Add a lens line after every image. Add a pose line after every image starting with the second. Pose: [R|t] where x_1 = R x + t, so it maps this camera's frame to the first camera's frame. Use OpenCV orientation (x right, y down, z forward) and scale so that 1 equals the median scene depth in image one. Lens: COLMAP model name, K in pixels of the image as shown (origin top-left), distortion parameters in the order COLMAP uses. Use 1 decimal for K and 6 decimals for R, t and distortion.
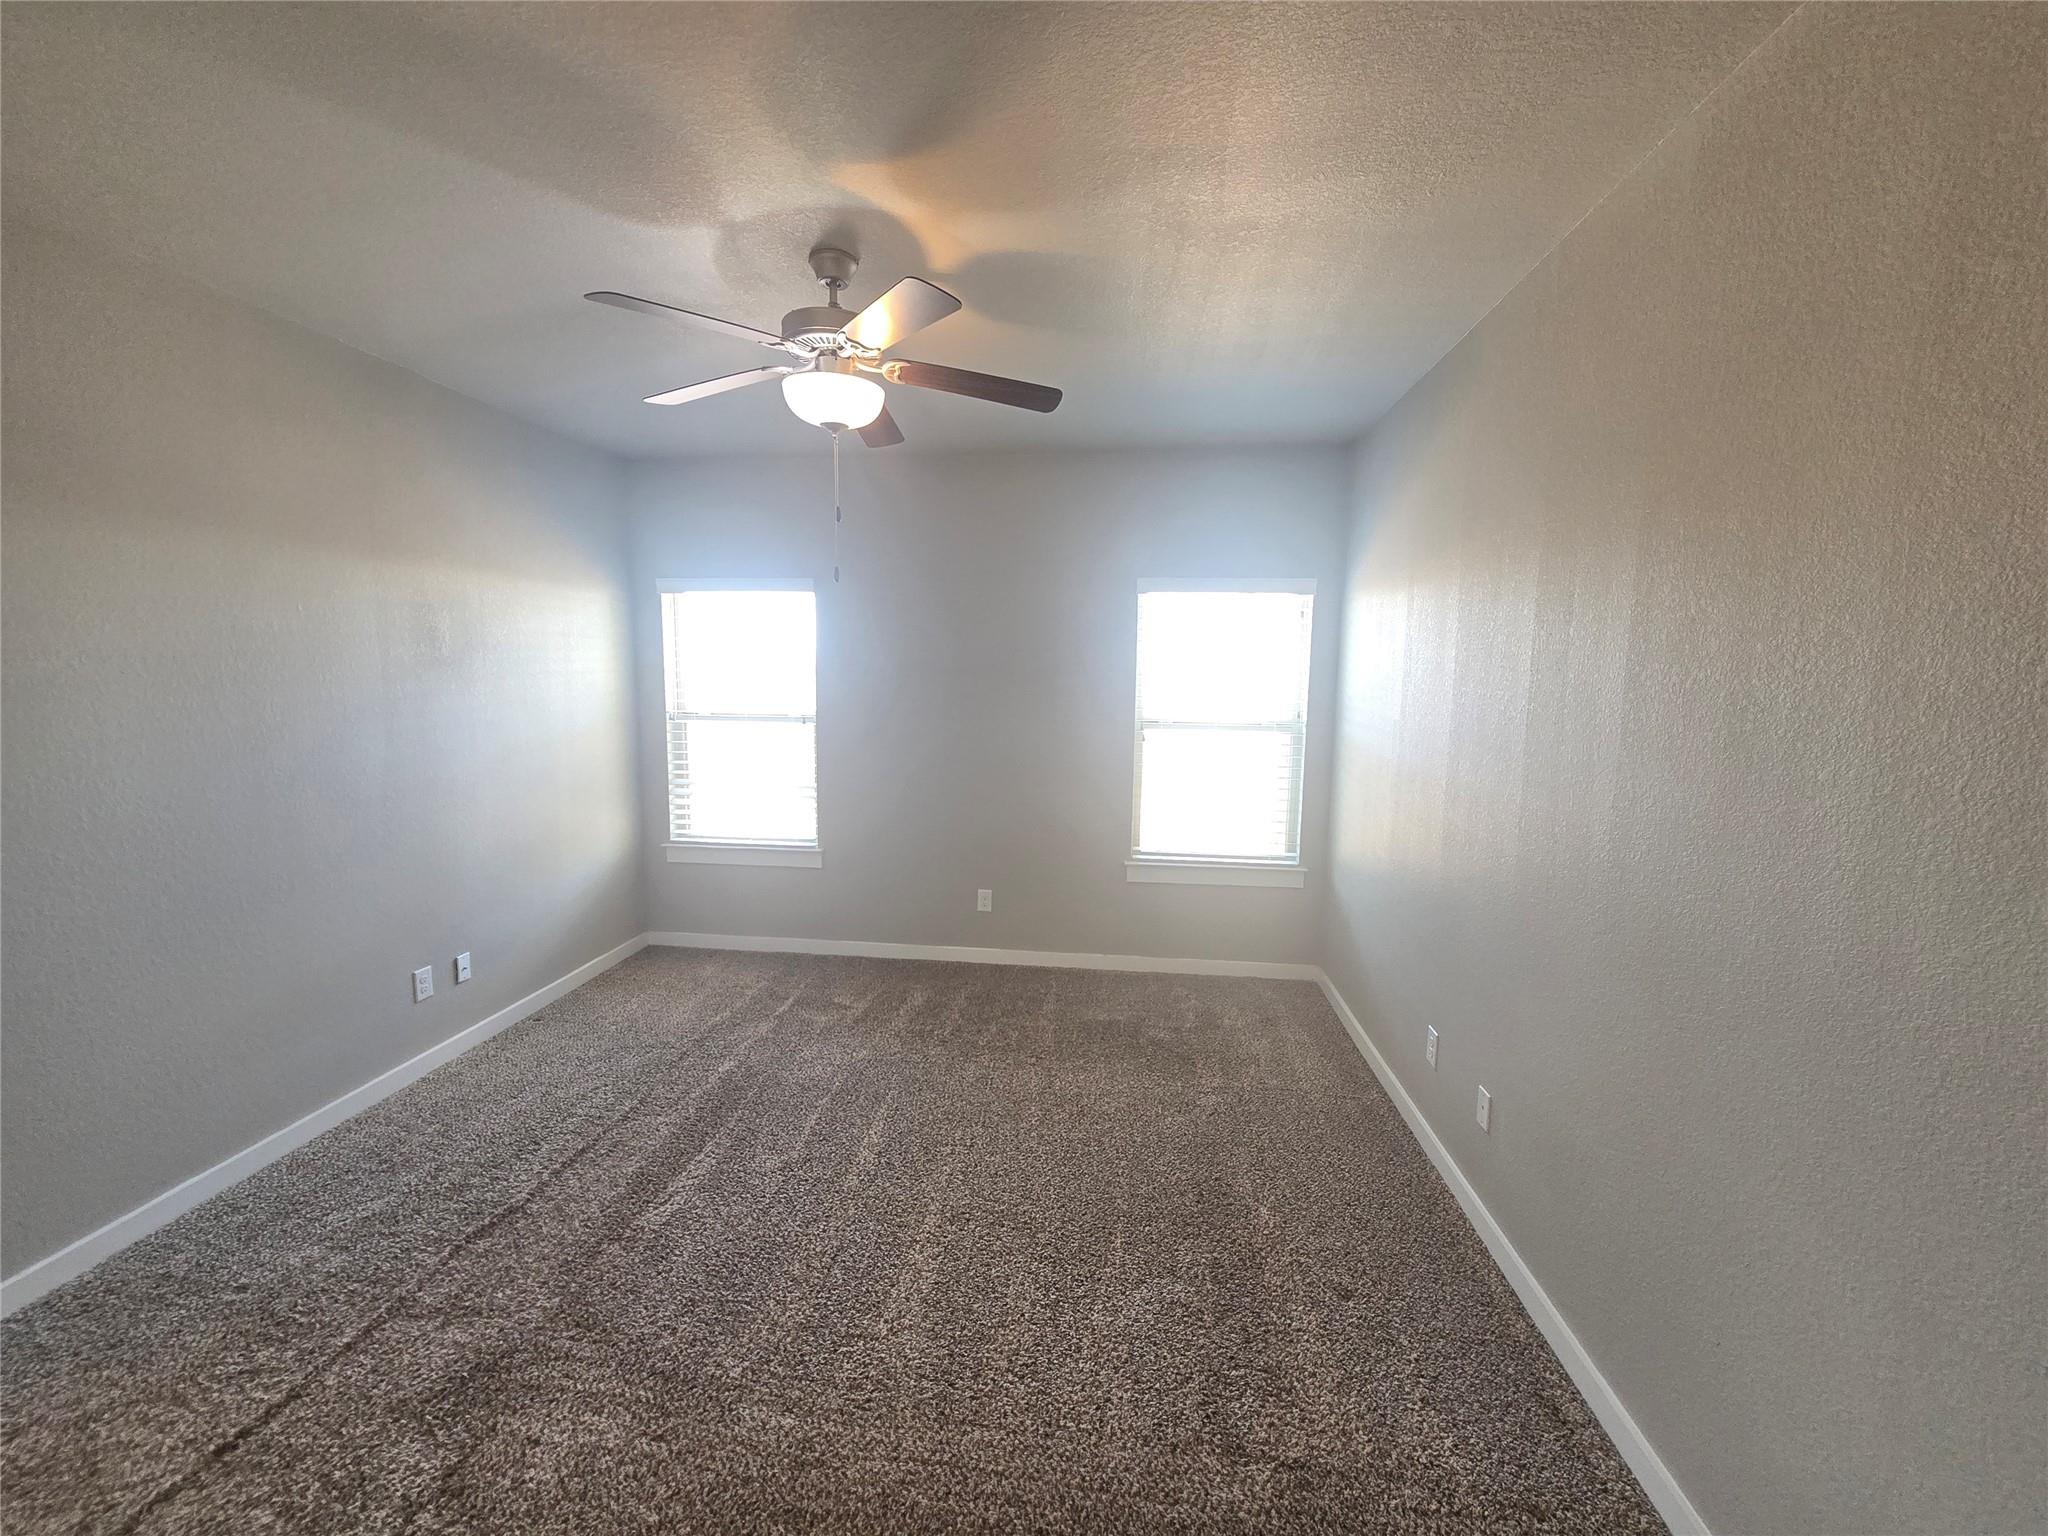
lens RADIAL K [[840.3, 0, 1012.4], [0, 840.3, 787.0], [0, 0, 1]] dist [-0.007491, 0.002794]
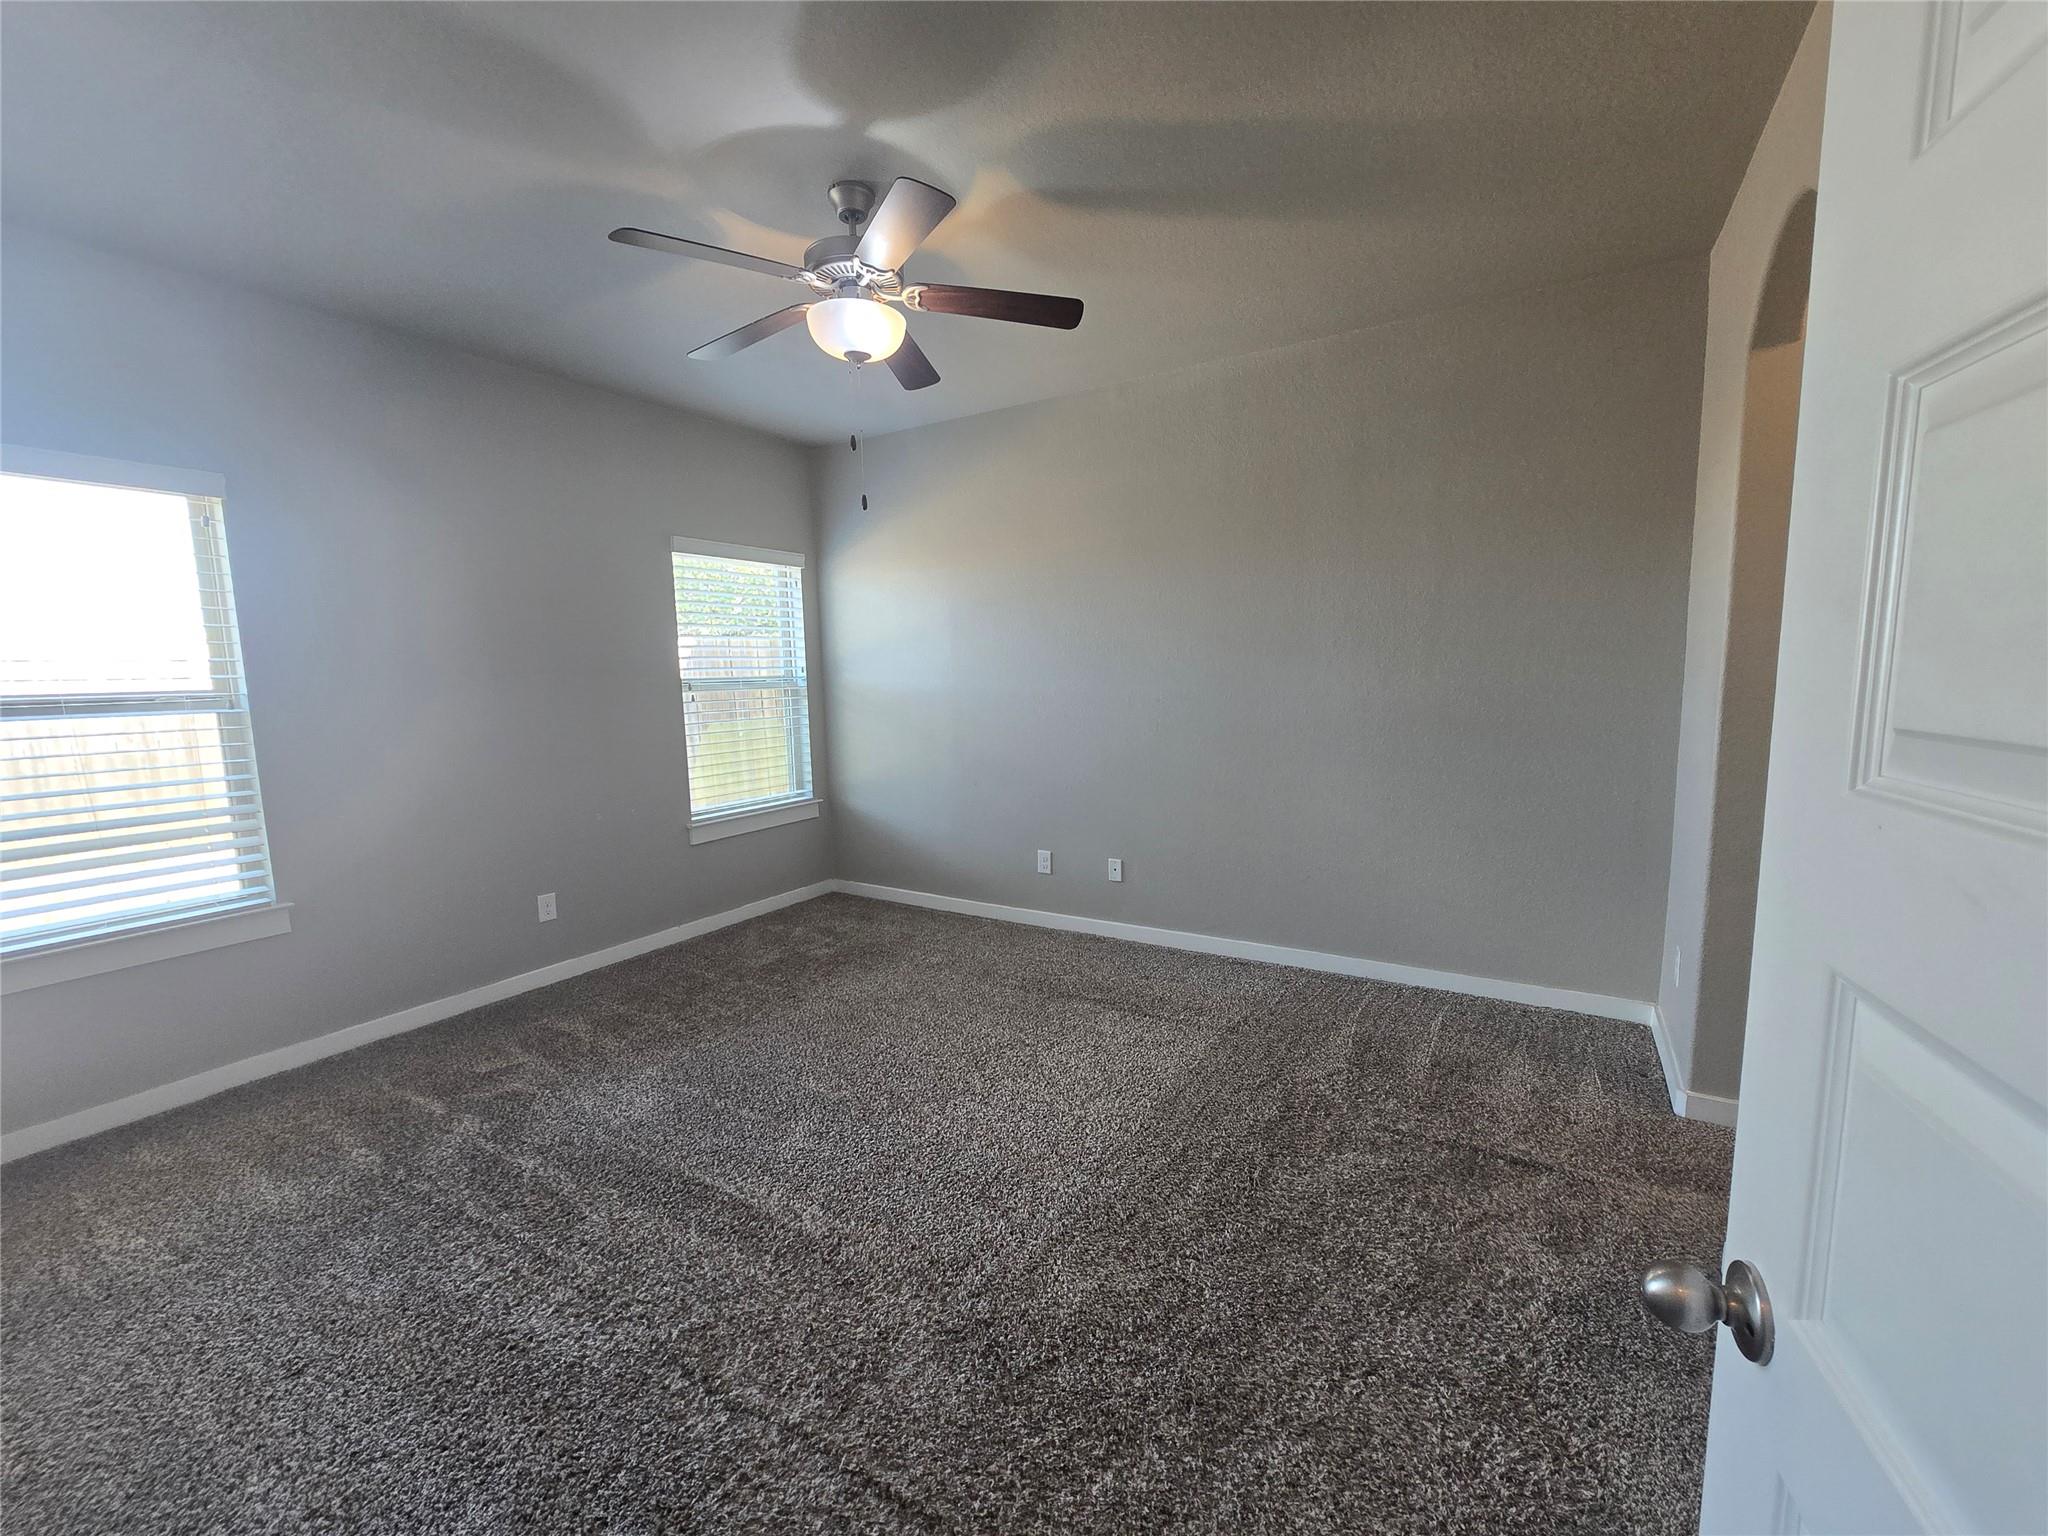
lens RADIAL K [[840.3, 0, 1025.9], [0, 840.3, 786.6], [0, 0, 1]] dist [-0.007491, 0.002794]
pose [[0.421237, -0.149047, 0.894620, -1.031208], [0.151841, 0.984071, 0.092455, 0.024614], [-0.894150, 0.096895, 0.437159, 0.381514]]
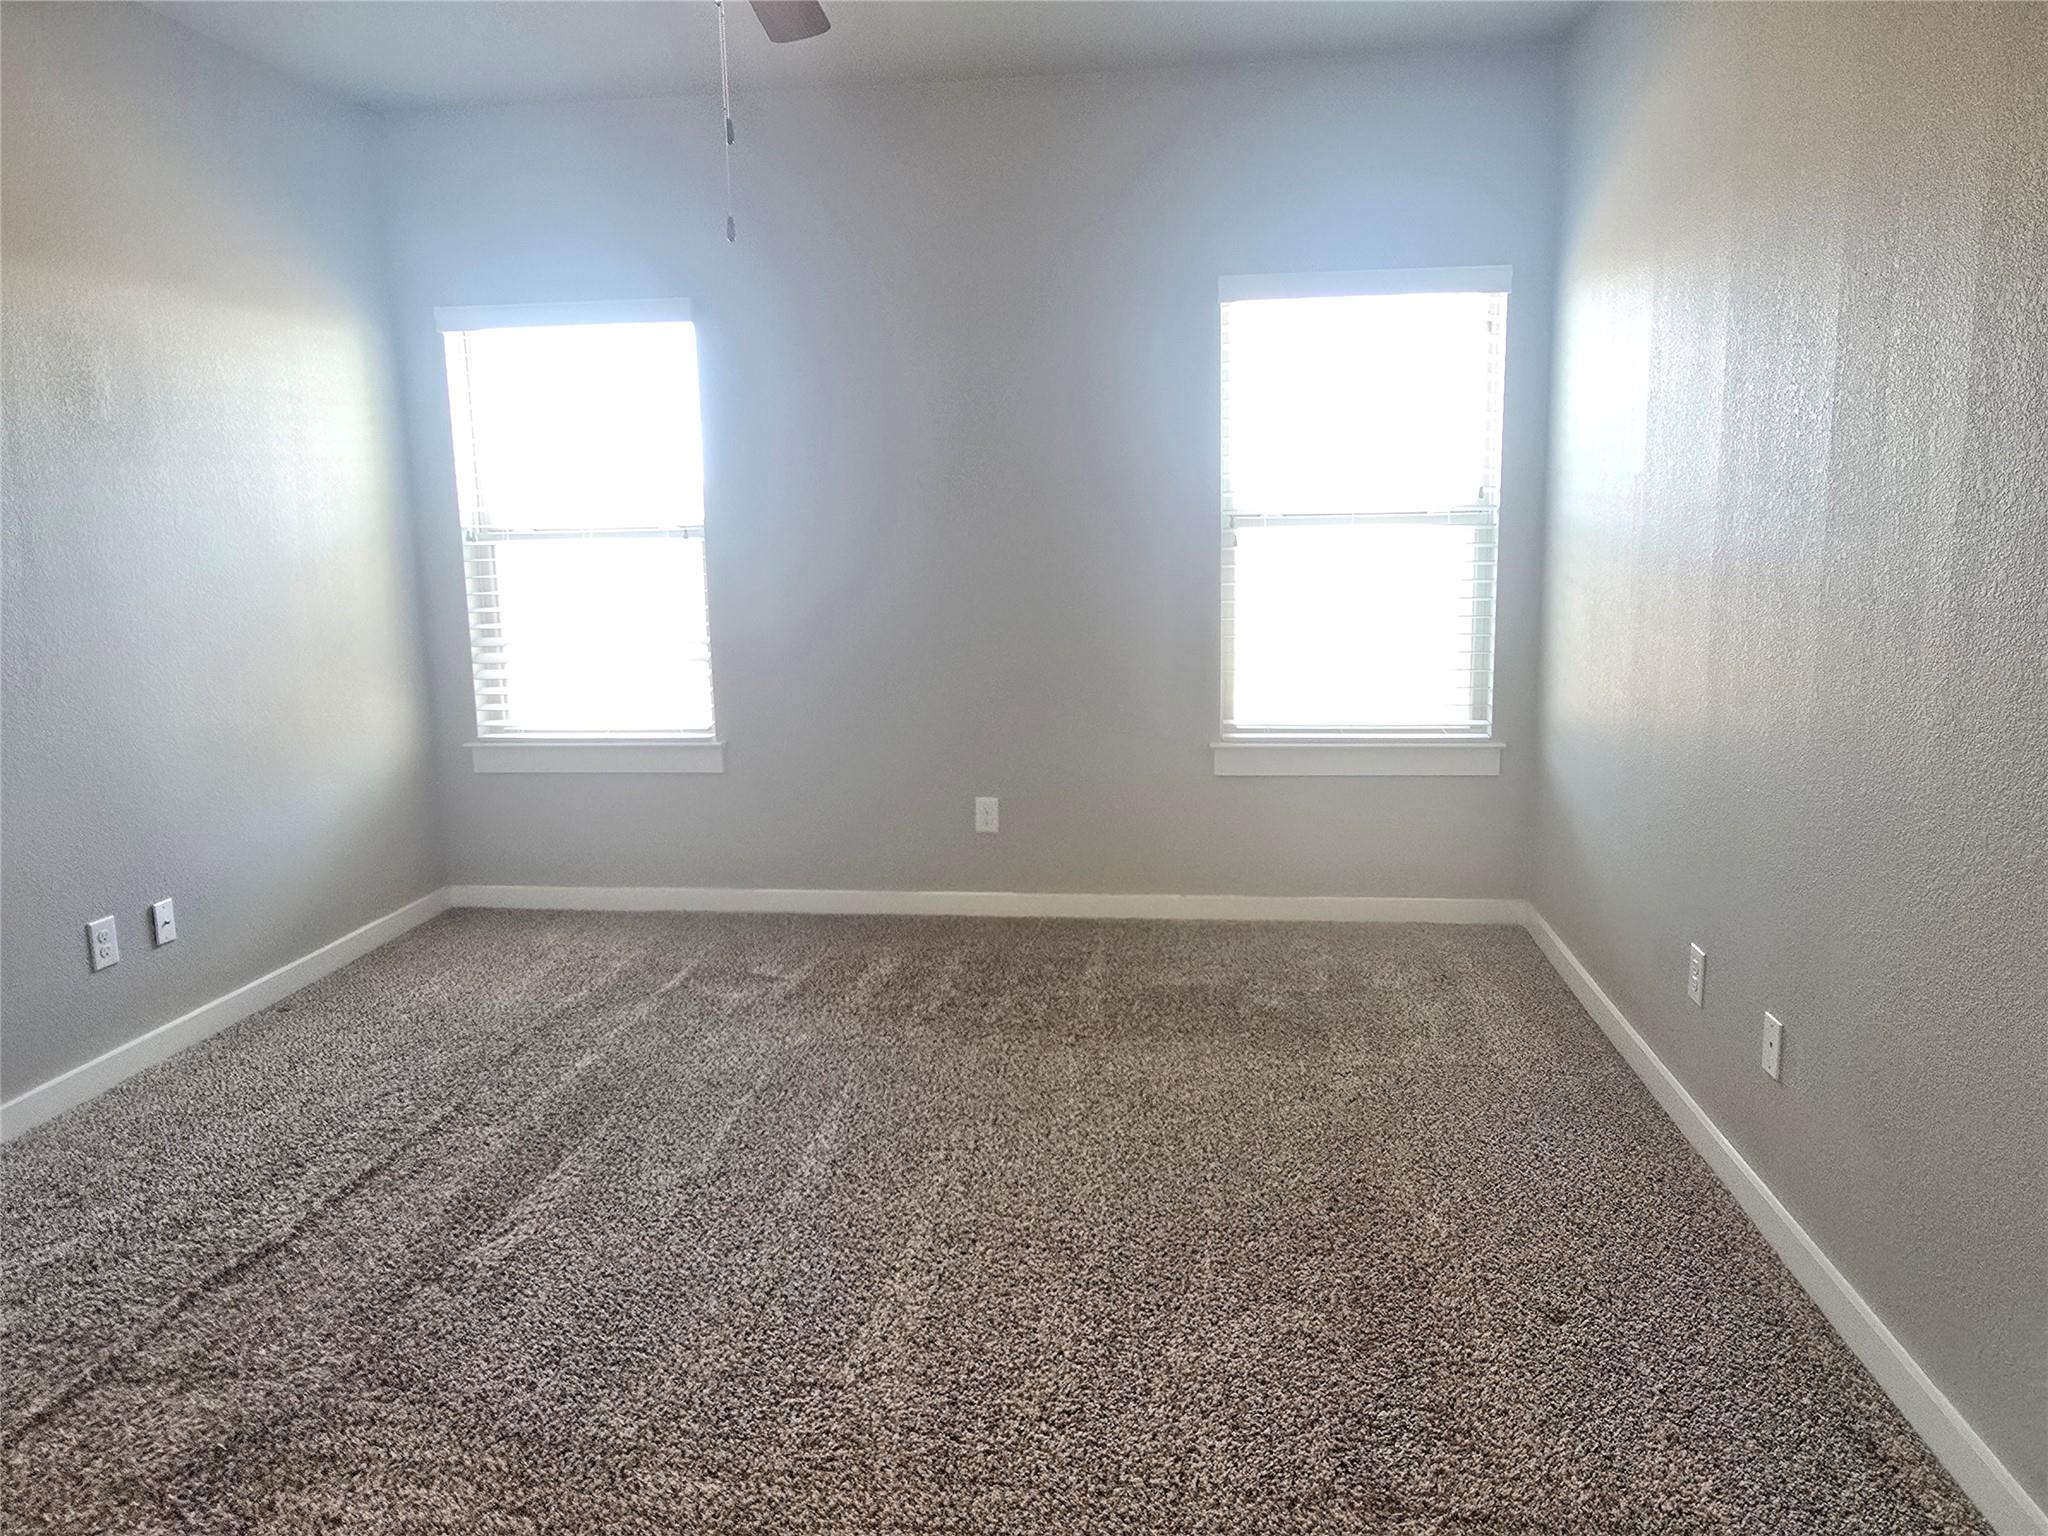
lens RADIAL K [[1397.2, 0, 1023.5], [0, 1397.2, 772.7], [0, 0, 1]] dist [-0.006927, 0.009403]
pose [[0.999473, -0.031675, -0.007144, 0.004478], [0.031962, 0.998493, 0.044617, 0.108175], [0.005720, -0.044822, 0.998979, -0.058934]]
